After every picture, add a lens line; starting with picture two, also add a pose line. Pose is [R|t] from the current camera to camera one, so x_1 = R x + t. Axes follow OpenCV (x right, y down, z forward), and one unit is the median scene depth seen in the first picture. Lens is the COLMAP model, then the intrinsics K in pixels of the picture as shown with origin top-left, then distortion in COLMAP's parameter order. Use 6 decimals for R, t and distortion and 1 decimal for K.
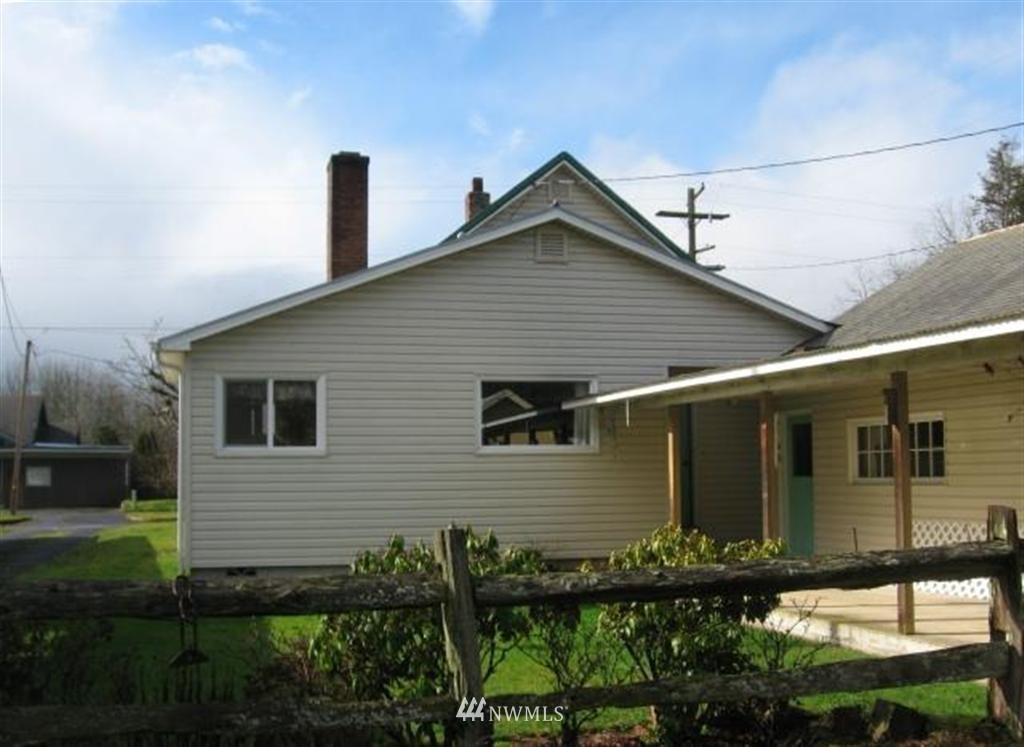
lens RADIAL K [[1168.3, 0, 512.5], [0, 1168.3, 376.3], [0, 0, 1]] dist [-0.022725, 0.000000]
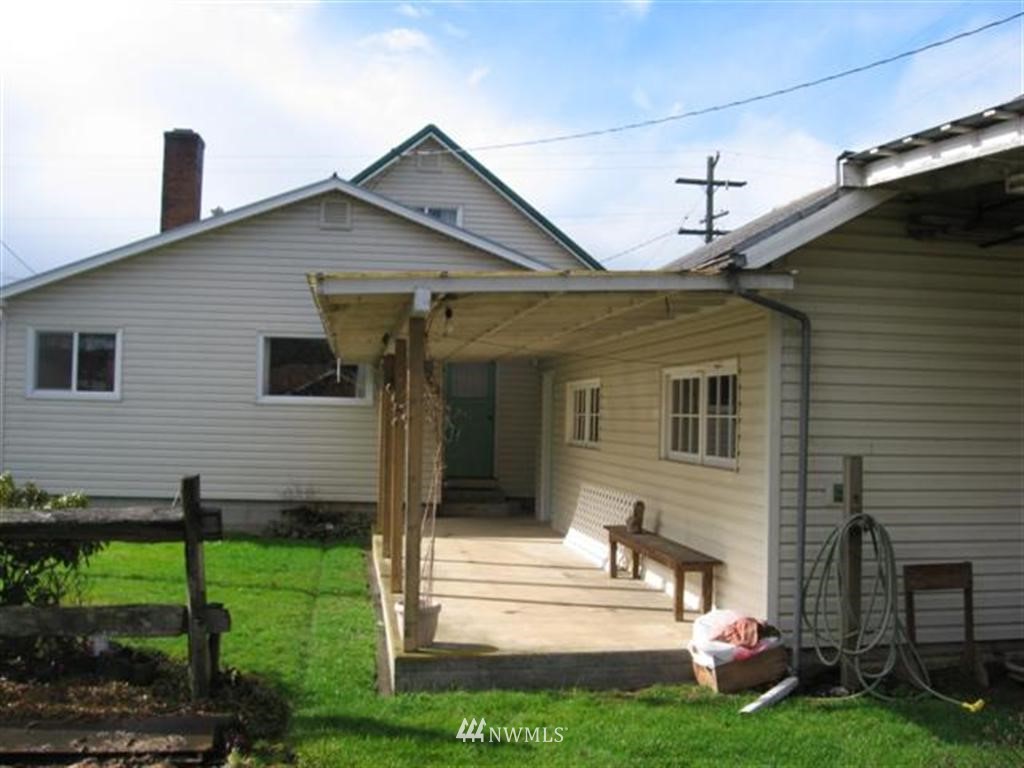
lens RADIAL K [[1066.1, 0, 511.6], [0, 1066.1, 385.0], [0, 0, 1]] dist [-0.095701, 0.000000]
pose [[0.983912, 0.032041, -0.175760, 0.369086], [-0.022675, 0.998227, 0.055038, -0.010990], [0.177212, -0.050167, 0.982893, 0.057771]]
